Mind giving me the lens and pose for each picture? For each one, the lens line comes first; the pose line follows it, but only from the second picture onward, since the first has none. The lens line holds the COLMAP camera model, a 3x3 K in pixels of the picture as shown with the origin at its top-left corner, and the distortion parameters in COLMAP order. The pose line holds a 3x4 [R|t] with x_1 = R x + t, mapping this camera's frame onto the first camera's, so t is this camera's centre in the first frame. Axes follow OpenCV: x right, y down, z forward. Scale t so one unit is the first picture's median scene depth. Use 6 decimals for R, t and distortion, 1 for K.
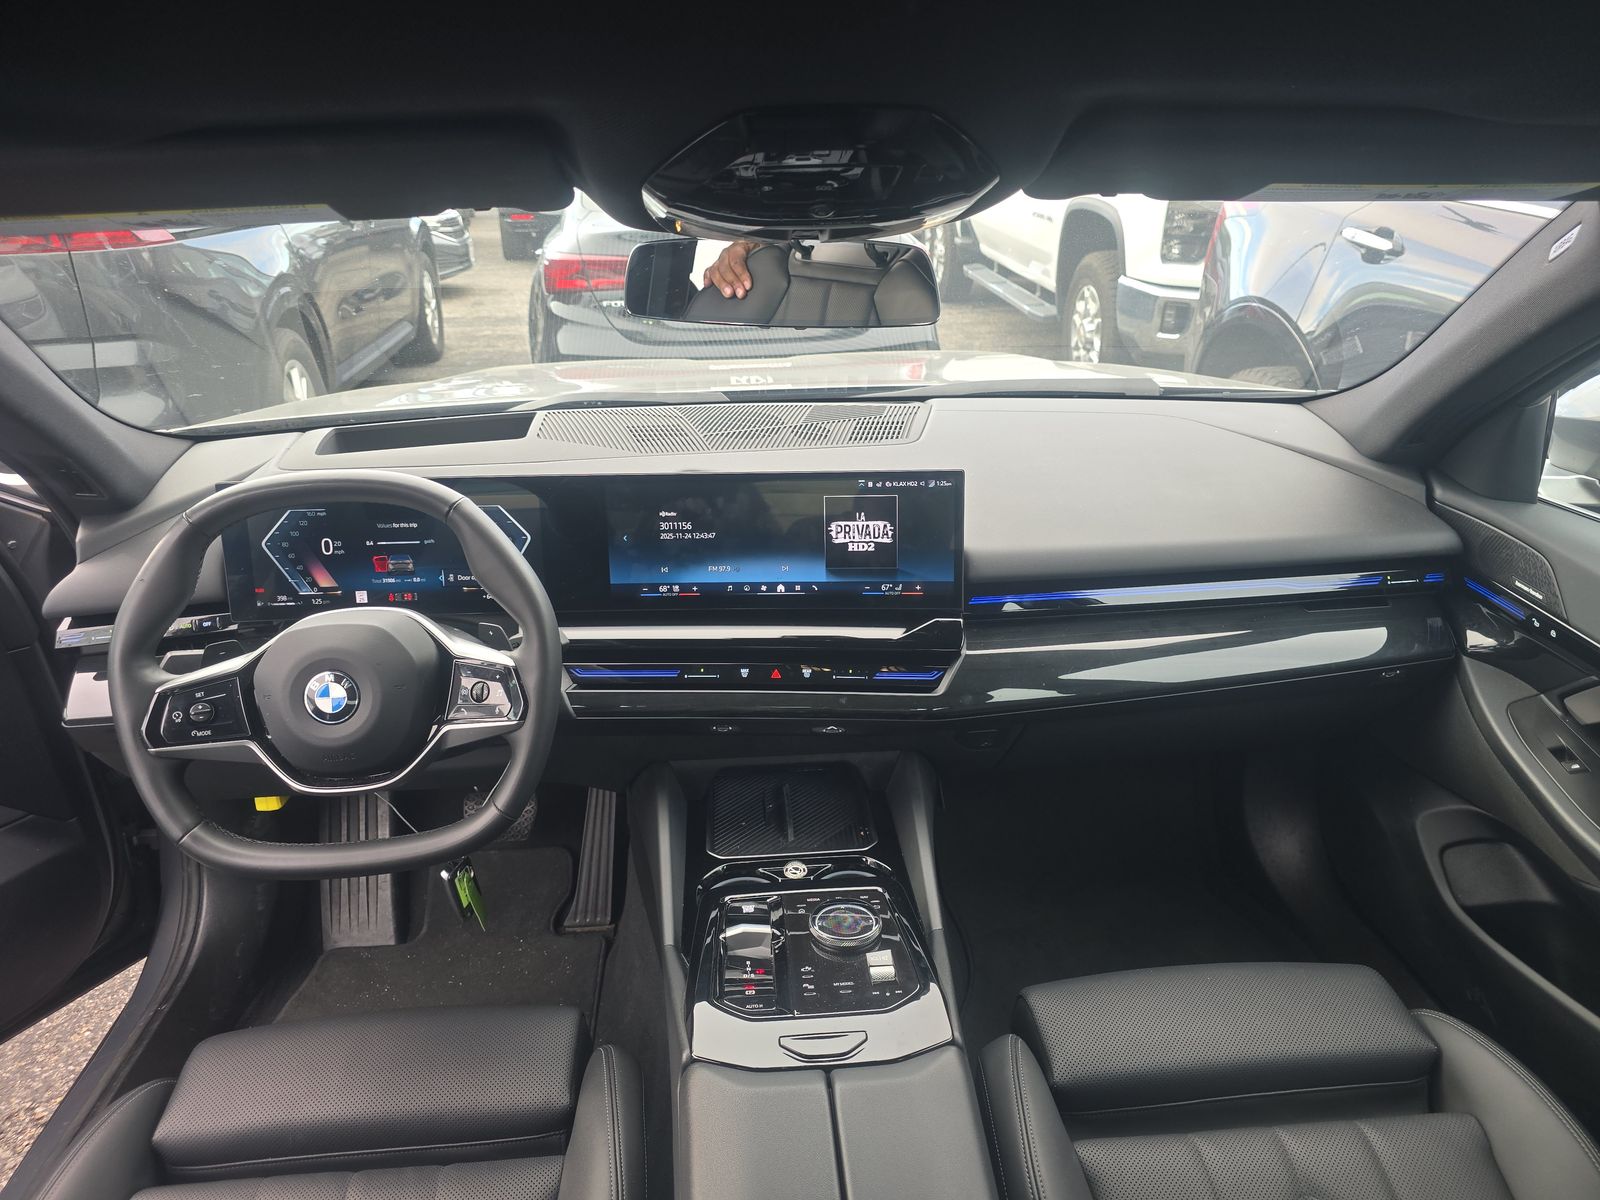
lens RADIAL K [[1053.4, 0, 800.0], [0, 1053.4, 600.0], [0, 0, 1]] dist [0.040216, -0.044946]
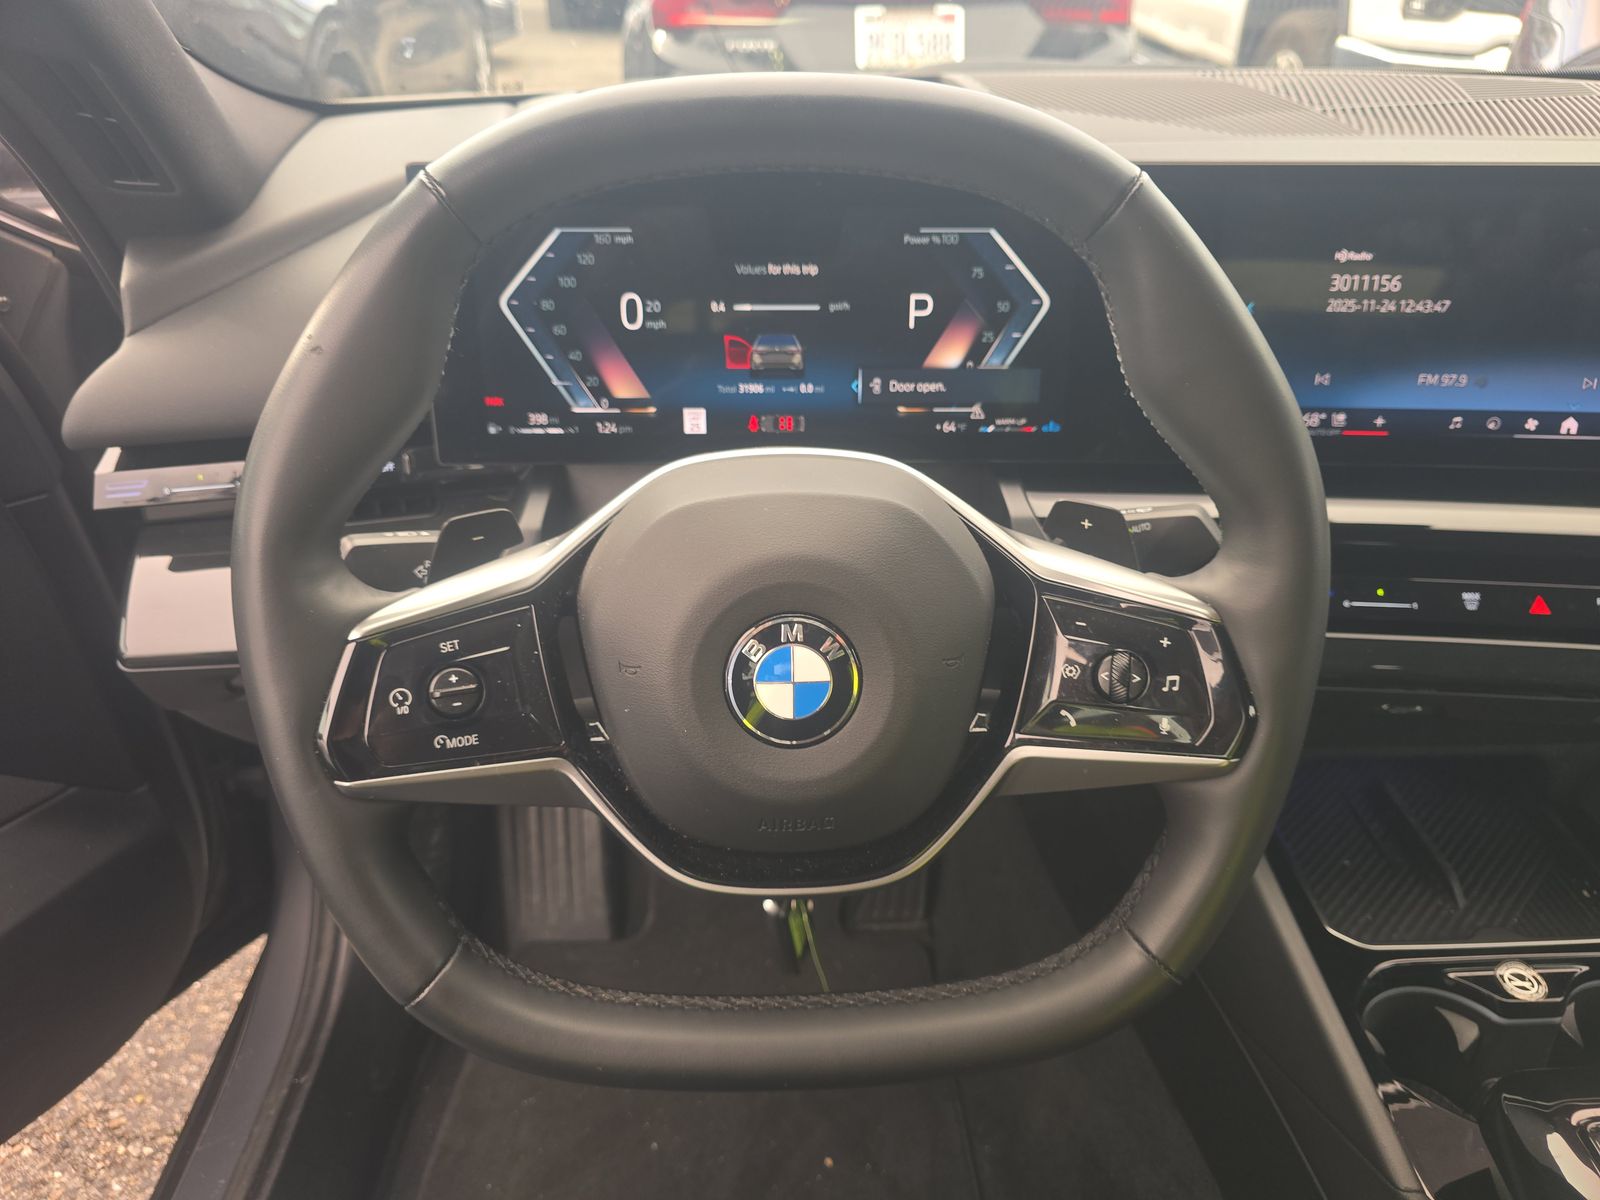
lens RADIAL K [[1092.7, 0, 800.0], [0, 1092.7, 600.0], [0, 0, 1]] dist [0.042523, -0.067970]
pose [[0.998854, 0.032825, -0.034846, -0.345449], [-0.027084, 0.987693, 0.154039, -0.000367], [0.039473, -0.152919, 0.987450, 0.490297]]
